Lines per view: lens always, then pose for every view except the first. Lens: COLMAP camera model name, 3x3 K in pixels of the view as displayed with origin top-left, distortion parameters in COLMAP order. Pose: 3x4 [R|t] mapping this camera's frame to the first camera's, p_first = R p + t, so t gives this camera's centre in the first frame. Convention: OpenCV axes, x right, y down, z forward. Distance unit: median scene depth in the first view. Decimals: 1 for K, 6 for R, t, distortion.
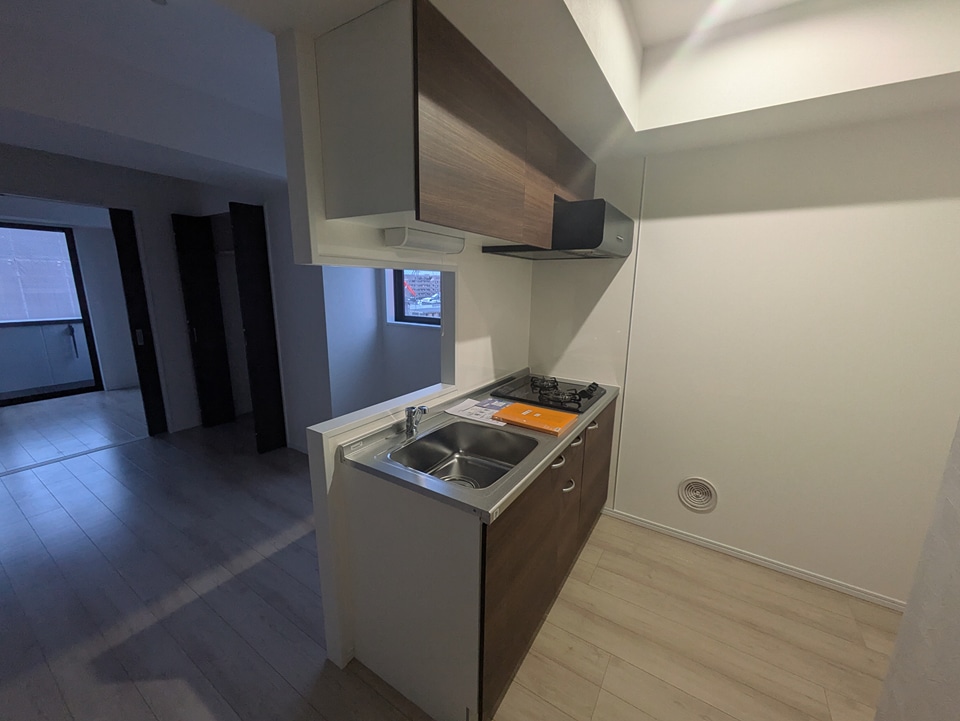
lens RADIAL K [[377.7, 0, 481.7], [0, 377.7, 363.7], [0, 0, 1]] dist [0.000134, 0.000918]
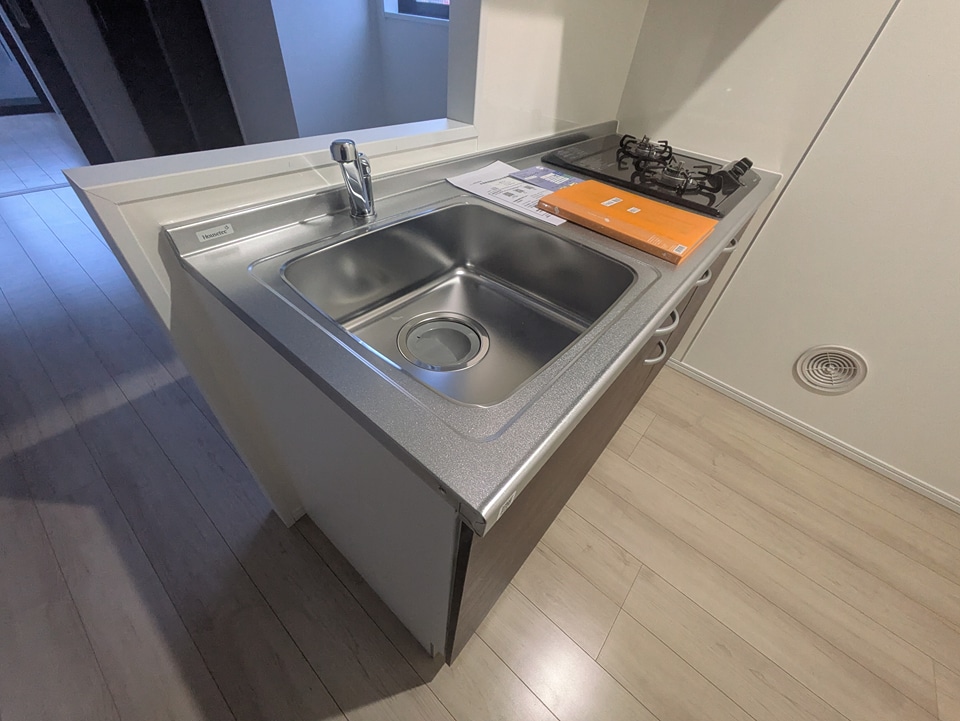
lens RADIAL K [[377.7, 0, 481.7], [0, 377.7, 363.7], [0, 0, 1]] dist [0.000134, 0.000918]
pose [[0.988165, 0.144277, -0.052096, 0.010379], [-0.097395, 0.852508, 0.513561, 0.071790], [0.118508, -0.502409, 0.856470, 0.452330]]
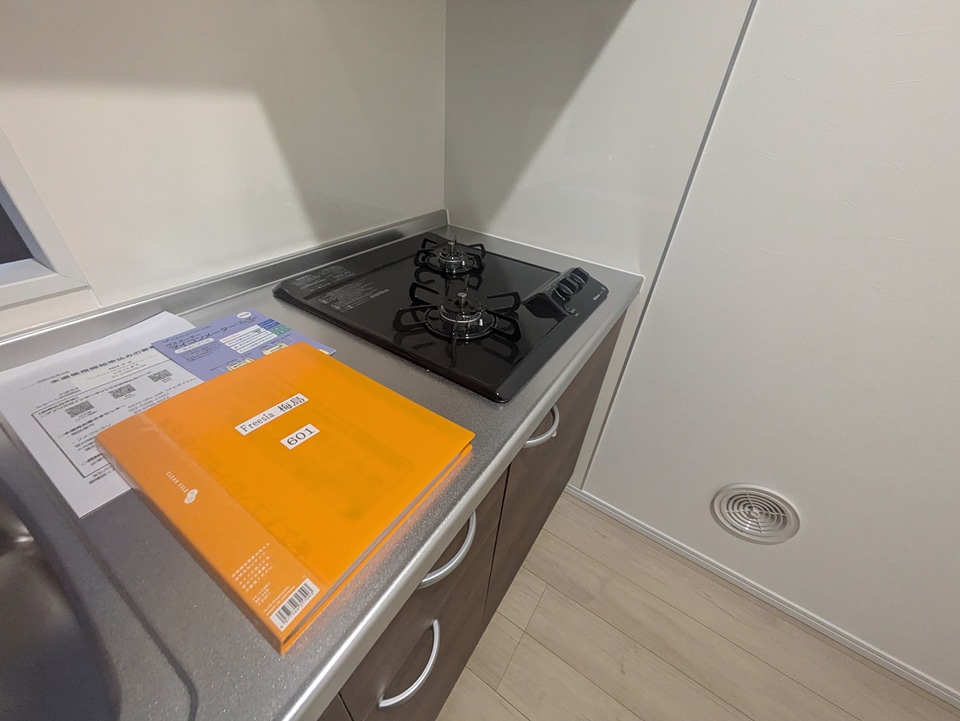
lens RADIAL K [[377.7, 0, 481.7], [0, 377.7, 363.7], [0, 0, 1]] dist [0.000134, 0.000918]
pose [[0.998533, 0.051500, 0.016748, 0.246280], [-0.053868, 0.912707, 0.405049, -0.010316], [0.005574, -0.405357, 0.914141, 0.765217]]
